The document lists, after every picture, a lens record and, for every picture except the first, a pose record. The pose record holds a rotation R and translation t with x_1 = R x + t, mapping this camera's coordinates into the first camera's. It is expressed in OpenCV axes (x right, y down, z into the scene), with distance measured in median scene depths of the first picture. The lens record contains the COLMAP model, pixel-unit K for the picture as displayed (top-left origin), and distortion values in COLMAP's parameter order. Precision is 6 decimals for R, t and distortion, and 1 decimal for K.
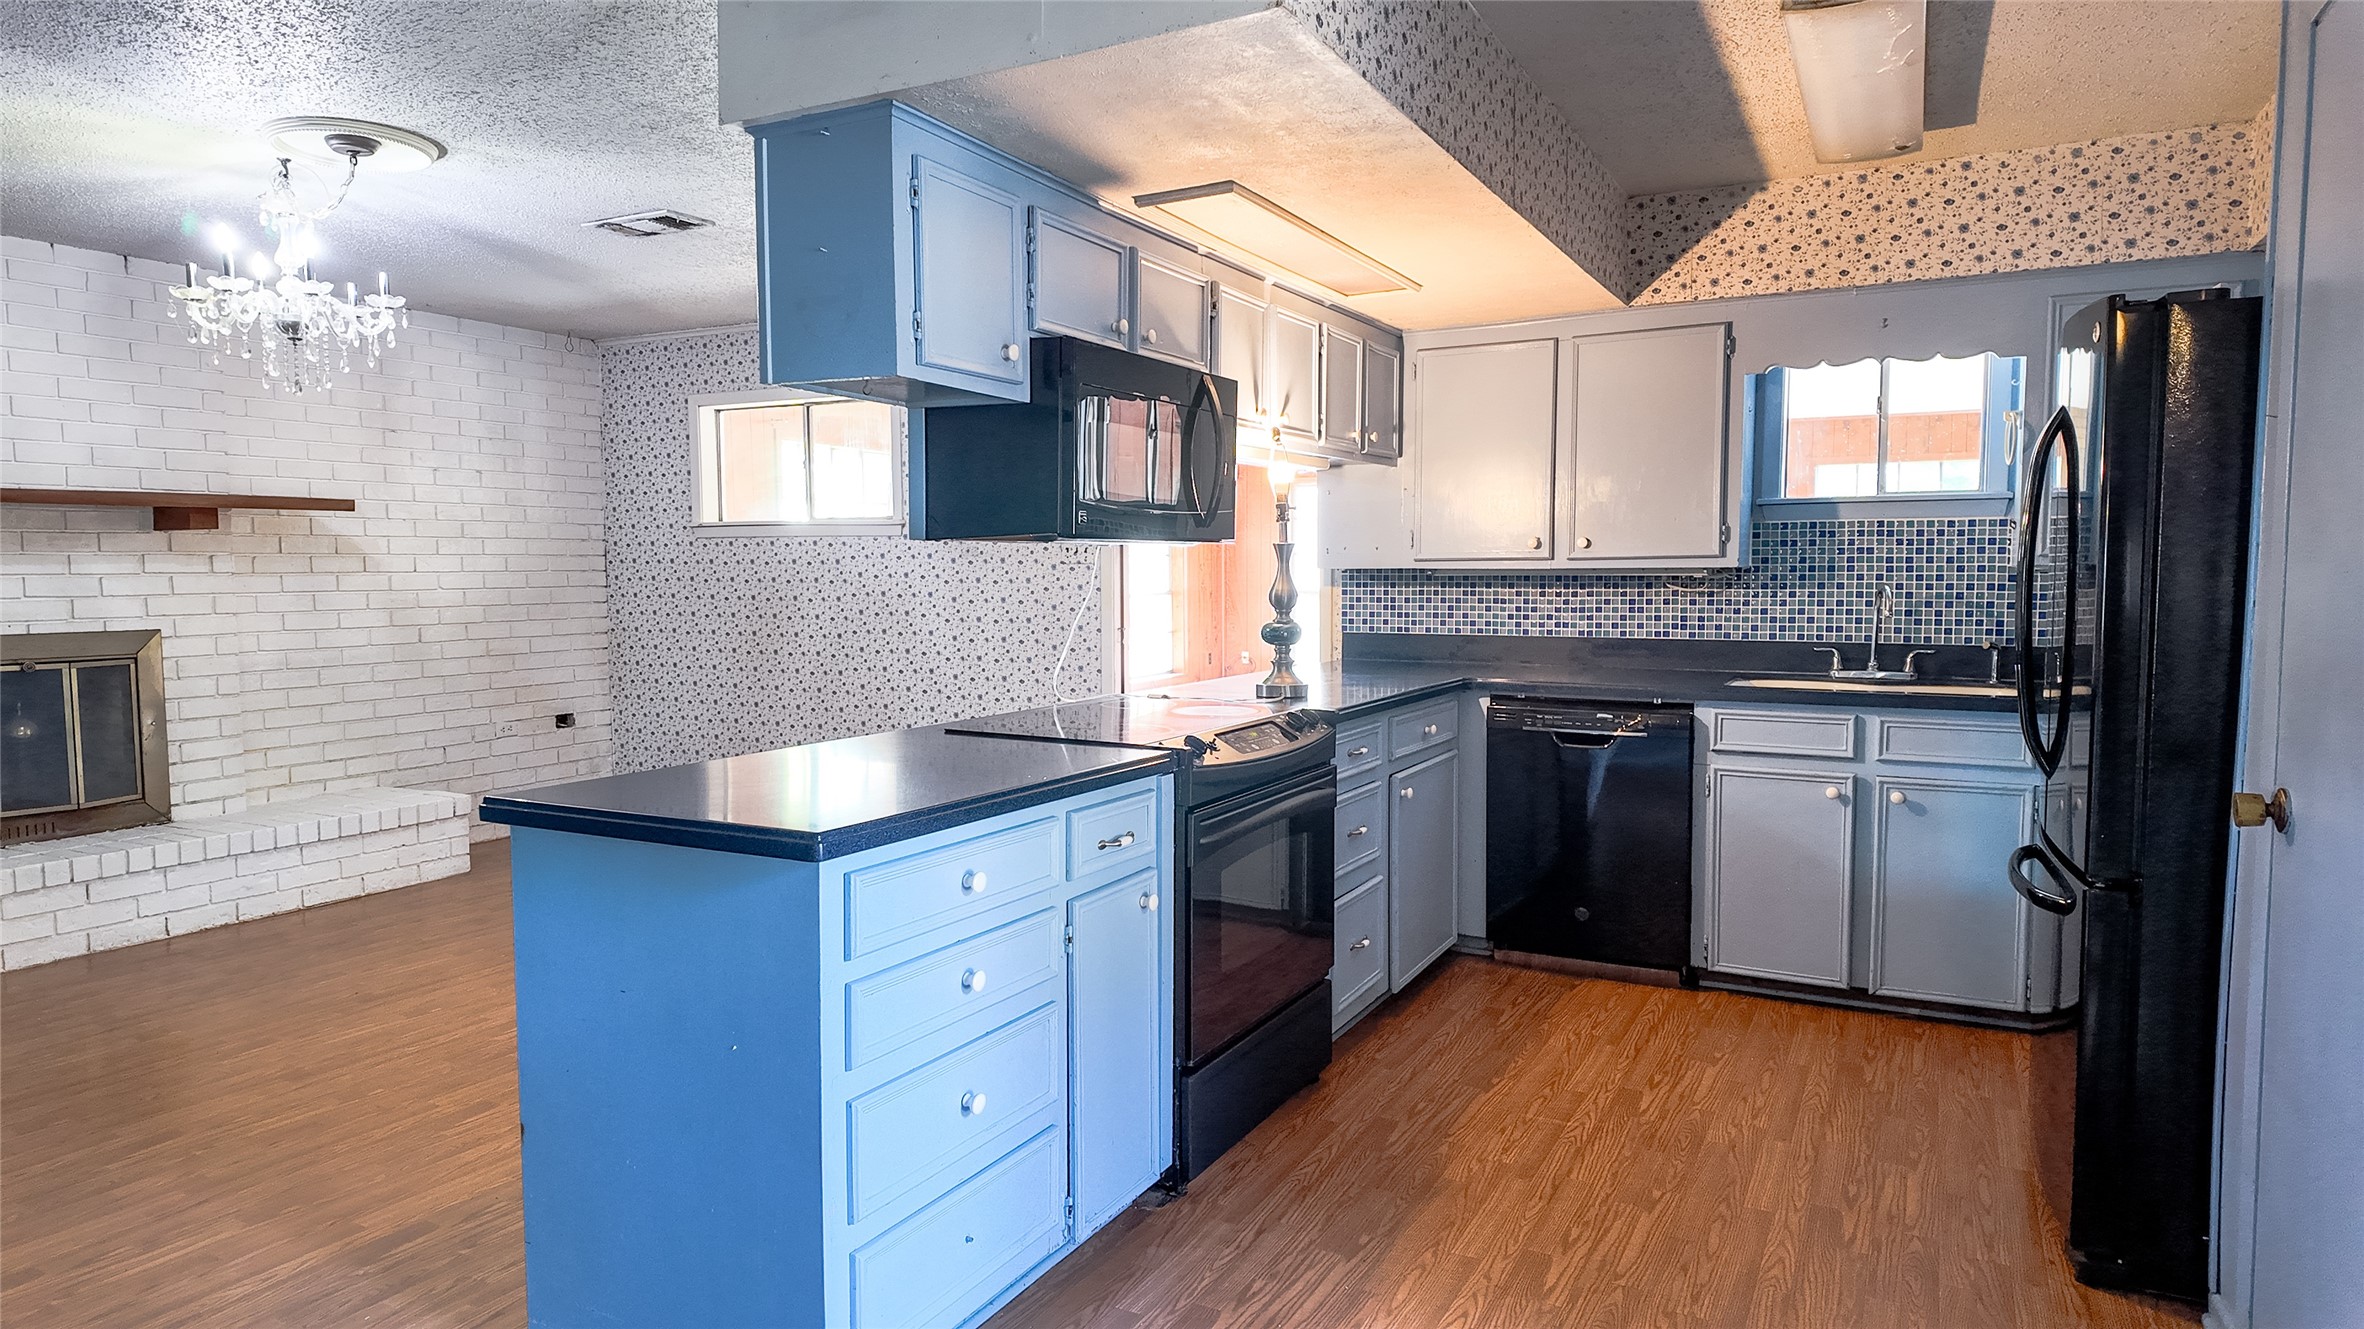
lens RADIAL K [[1380.5, 0, 1159.8], [0, 1380.5, 656.4], [0, 0, 1]] dist [0.046600, -0.036818]
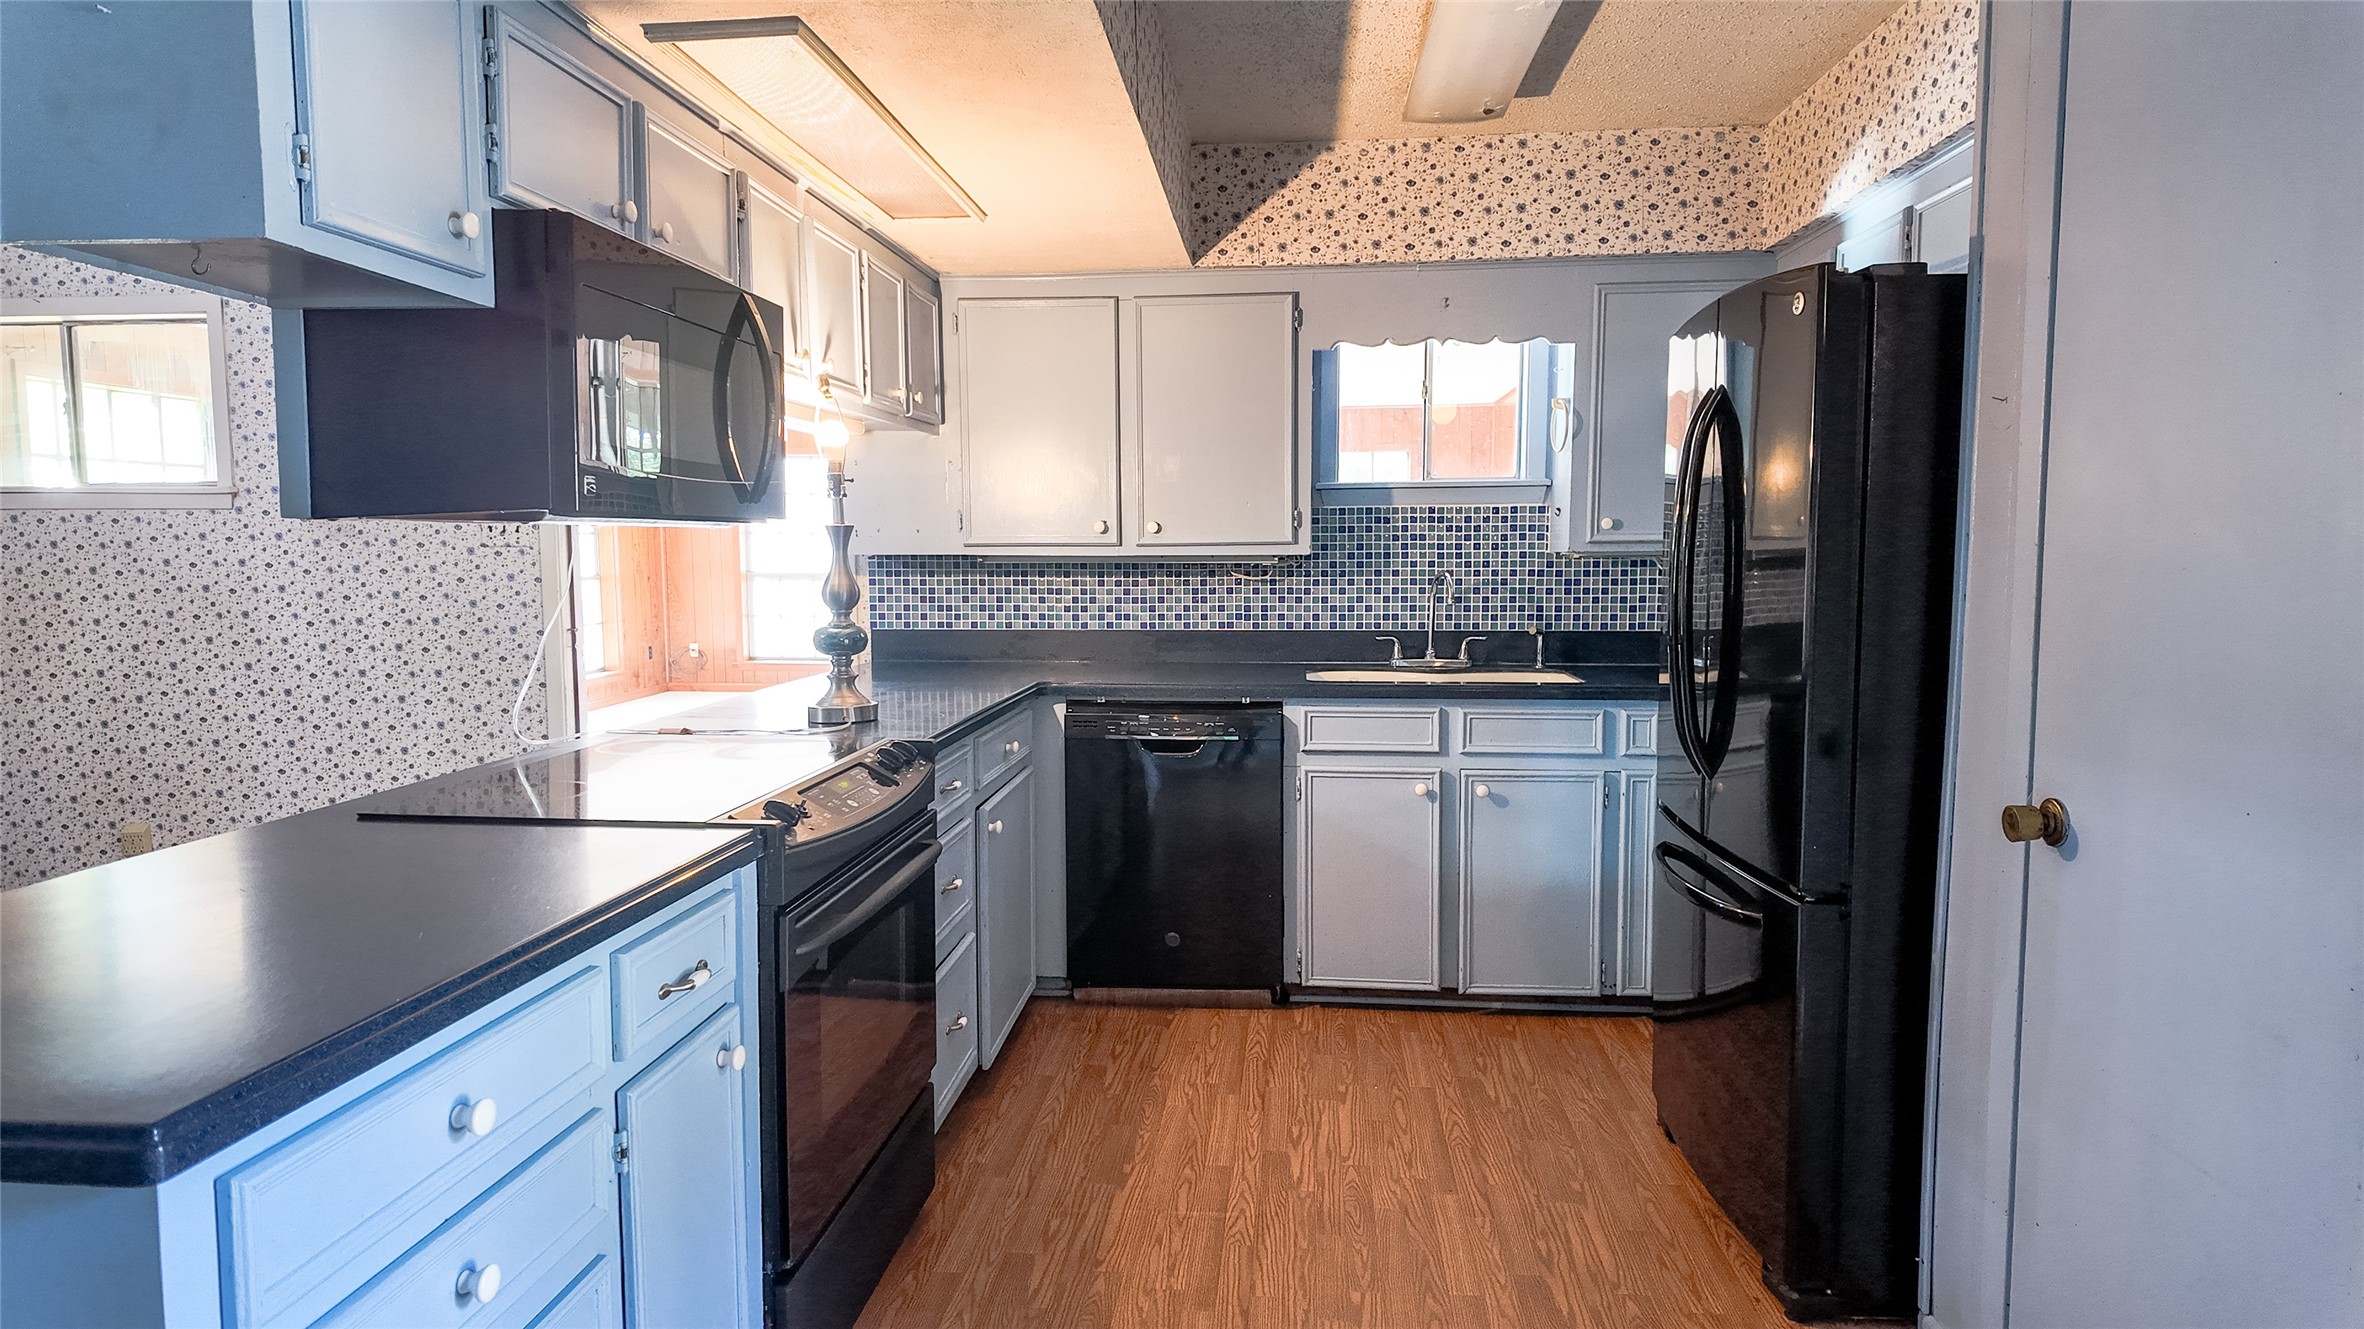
lens RADIAL K [[1380.5, 0, 1172.5], [0, 1380.5, 663.8], [0, 0, 1]] dist [0.046600, -0.036818]
pose [[0.916589, -0.035944, 0.398213, -0.045258], [0.027704, 0.999267, 0.026429, -0.016731], [-0.398871, -0.013192, 0.916912, 0.175925]]
